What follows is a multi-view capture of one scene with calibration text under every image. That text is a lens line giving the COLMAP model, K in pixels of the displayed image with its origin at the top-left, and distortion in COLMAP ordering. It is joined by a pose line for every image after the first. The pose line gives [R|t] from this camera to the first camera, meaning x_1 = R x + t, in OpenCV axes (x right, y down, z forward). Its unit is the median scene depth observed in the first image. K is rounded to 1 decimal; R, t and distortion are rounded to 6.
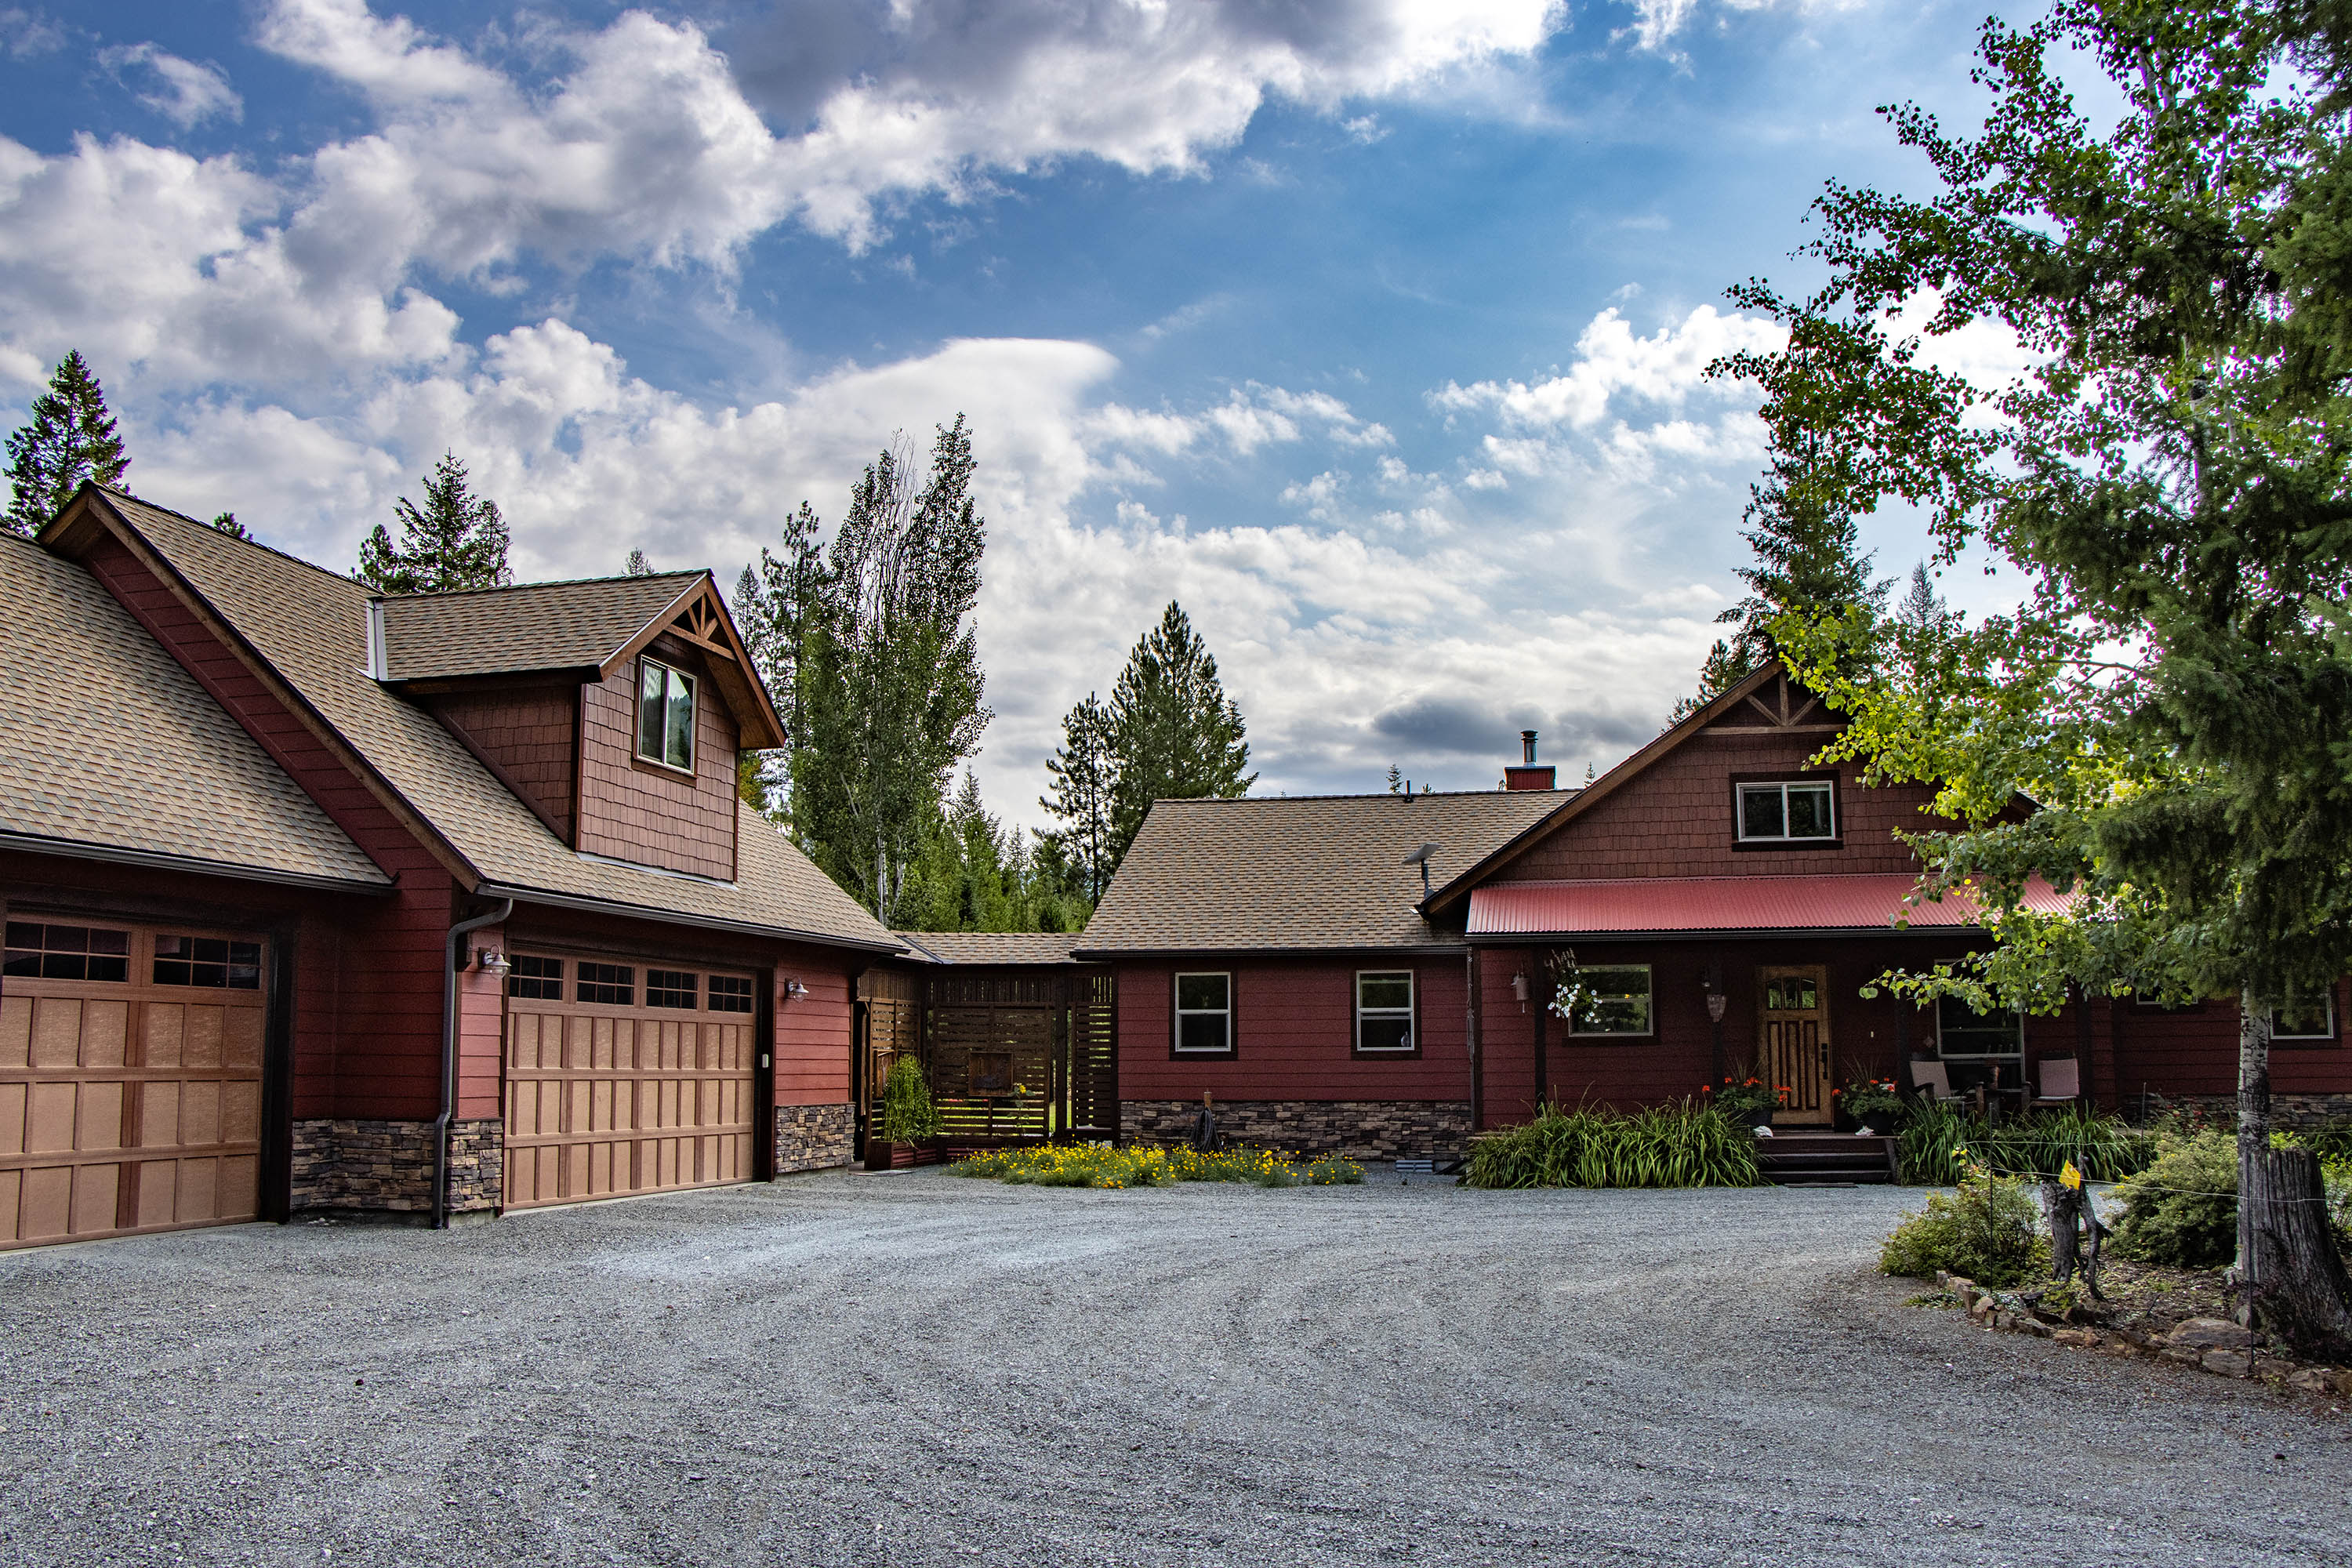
lens RADIAL K [[1935.9, 0, 1176.0], [0, 1935.9, 784.0], [0, 0, 1]] dist [-0.183874, 0.155942]
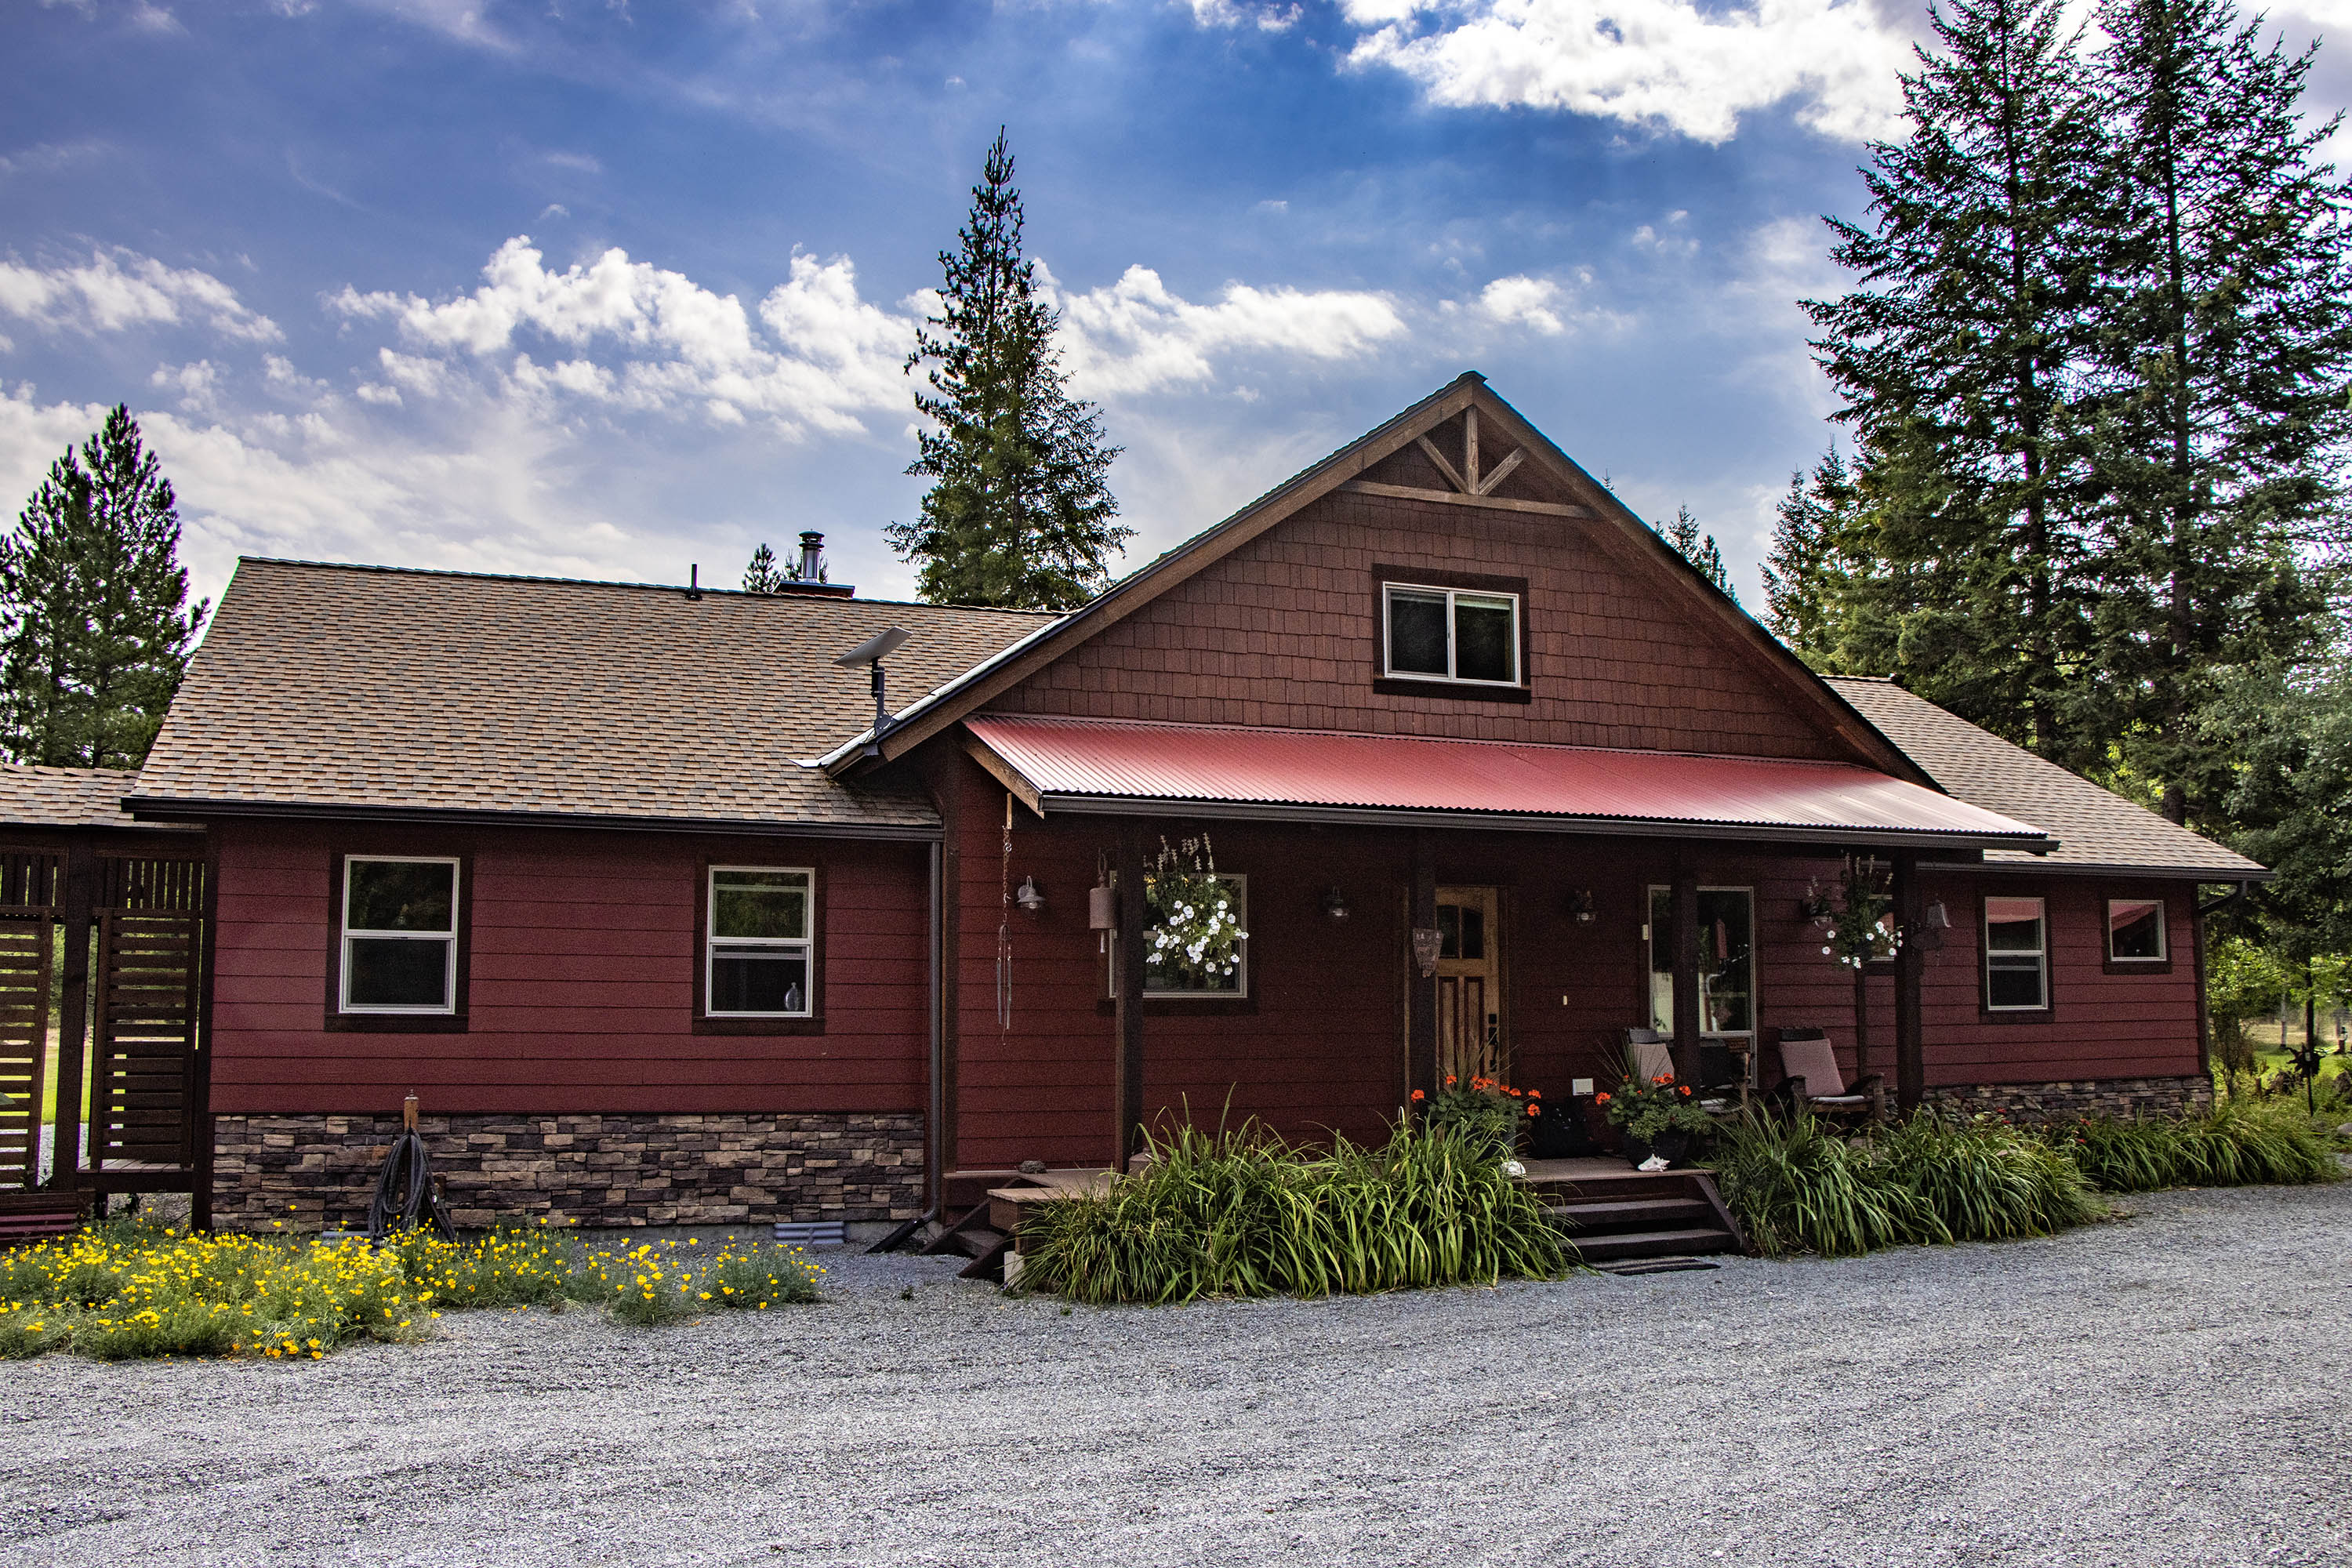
lens RADIAL K [[1935.9, 0, 1176.0], [0, 1935.9, 784.0], [0, 0, 1]] dist [-0.183874, 0.155942]
pose [[0.847789, 0.060674, 0.526851, -0.076256], [-0.075888, 0.997090, 0.007289, 0.061413], [-0.524875, -0.046161, 0.849926, 0.491754]]
